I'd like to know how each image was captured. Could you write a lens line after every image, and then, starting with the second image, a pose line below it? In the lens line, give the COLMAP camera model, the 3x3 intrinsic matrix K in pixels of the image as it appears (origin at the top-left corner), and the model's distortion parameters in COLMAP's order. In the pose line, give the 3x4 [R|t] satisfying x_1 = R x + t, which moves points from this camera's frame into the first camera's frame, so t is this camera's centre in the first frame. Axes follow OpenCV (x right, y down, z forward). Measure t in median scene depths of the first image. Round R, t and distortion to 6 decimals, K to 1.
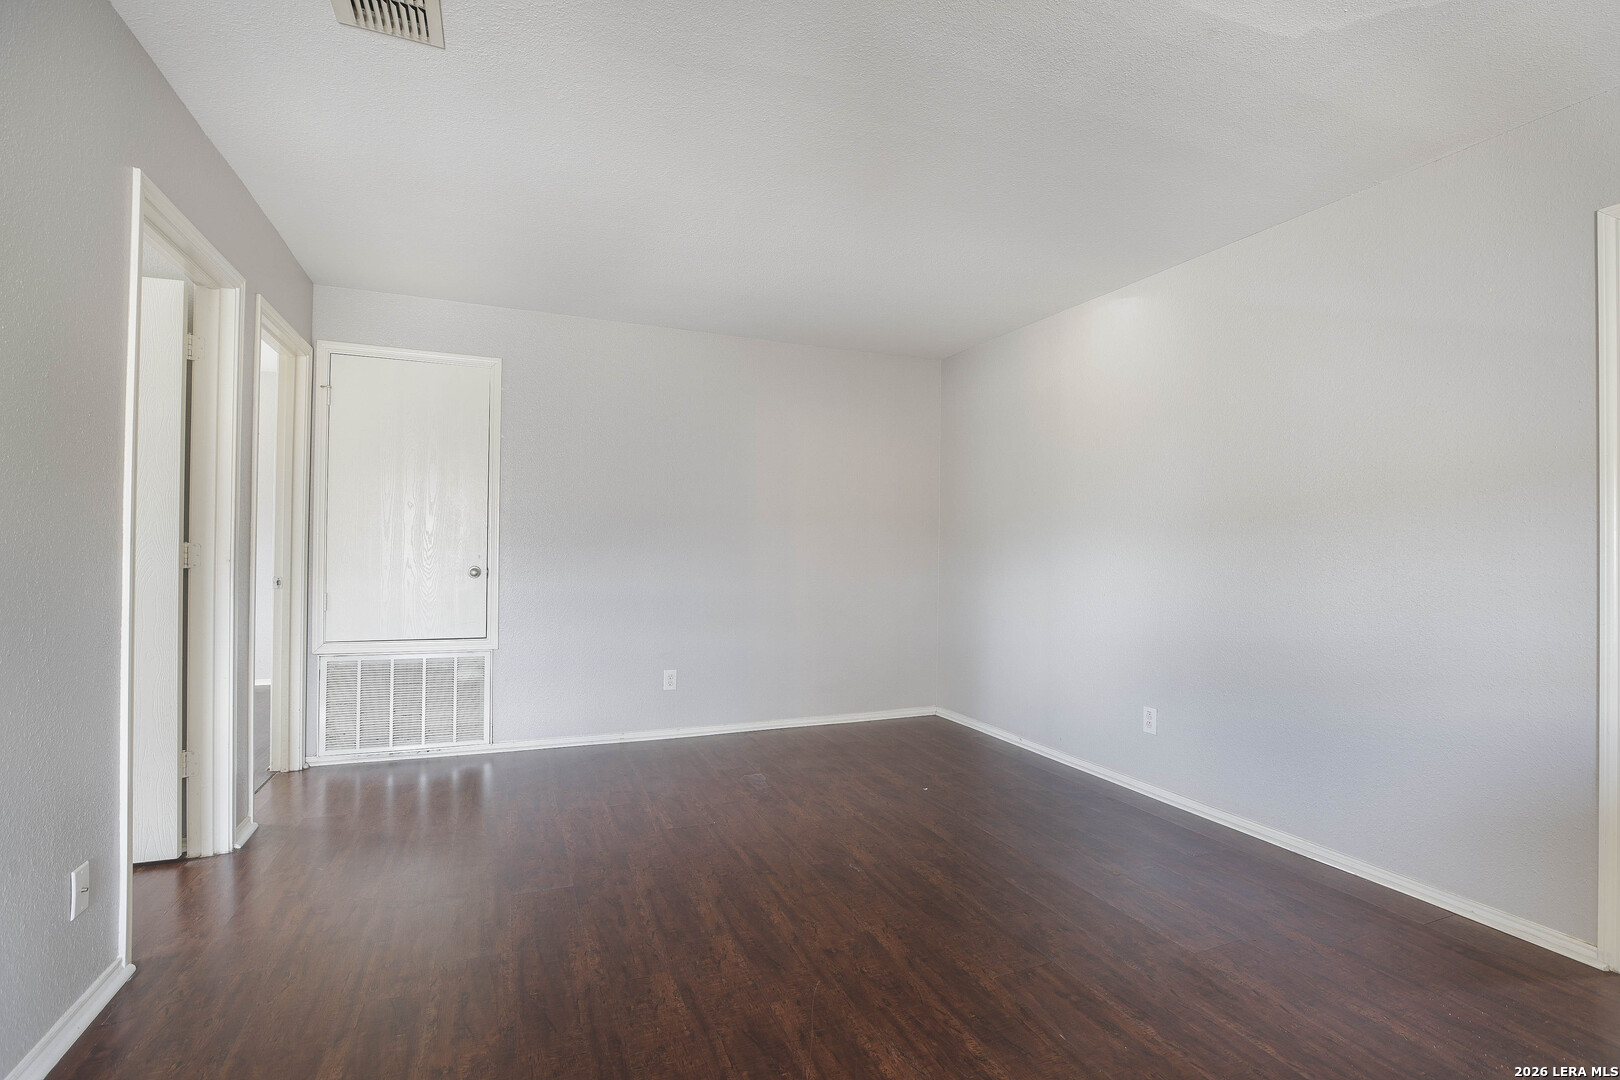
lens RADIAL K [[746.5, 0, 808.1], [0, 746.5, 541.2], [0, 0, 1]] dist [-0.036367, 0.008452]
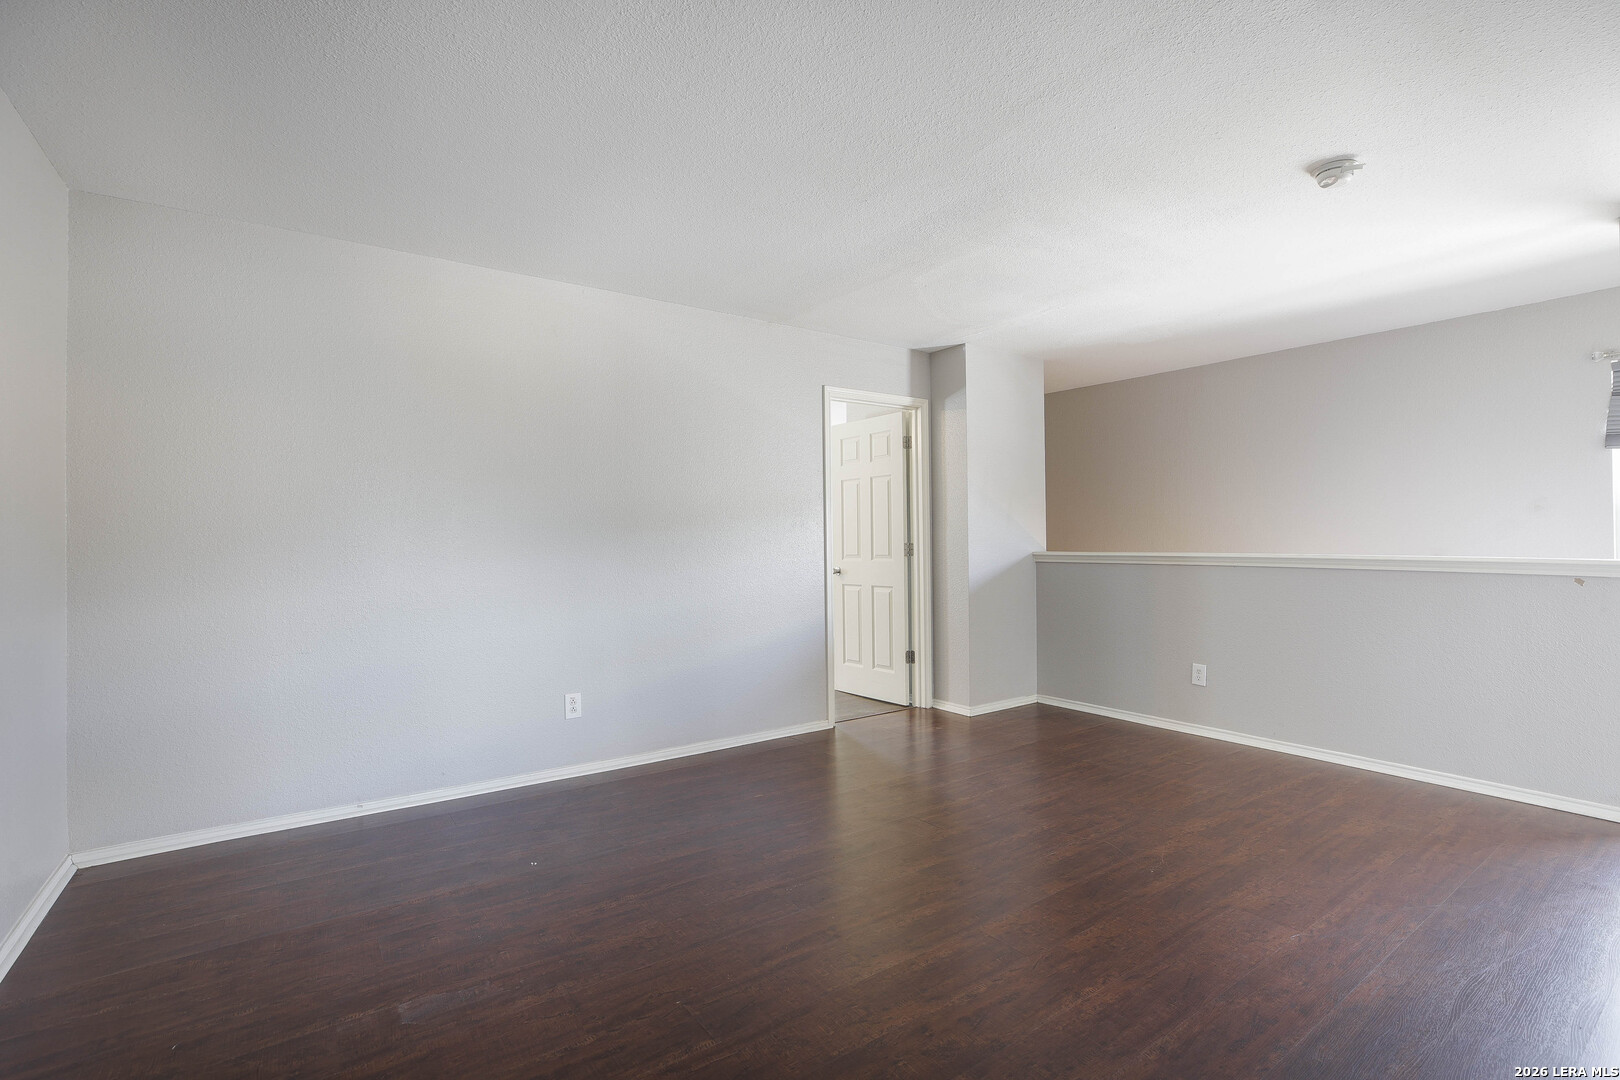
lens RADIAL K [[746.5, 0, 808.8], [0, 746.5, 538.9], [0, 0, 1]] dist [-0.036367, 0.008452]
pose [[-0.238001, -0.001573, 0.971264, -0.656736], [-0.008414, 0.999965, -0.000442, 0.000444], [-0.971229, -0.008278, -0.238005, 0.933584]]
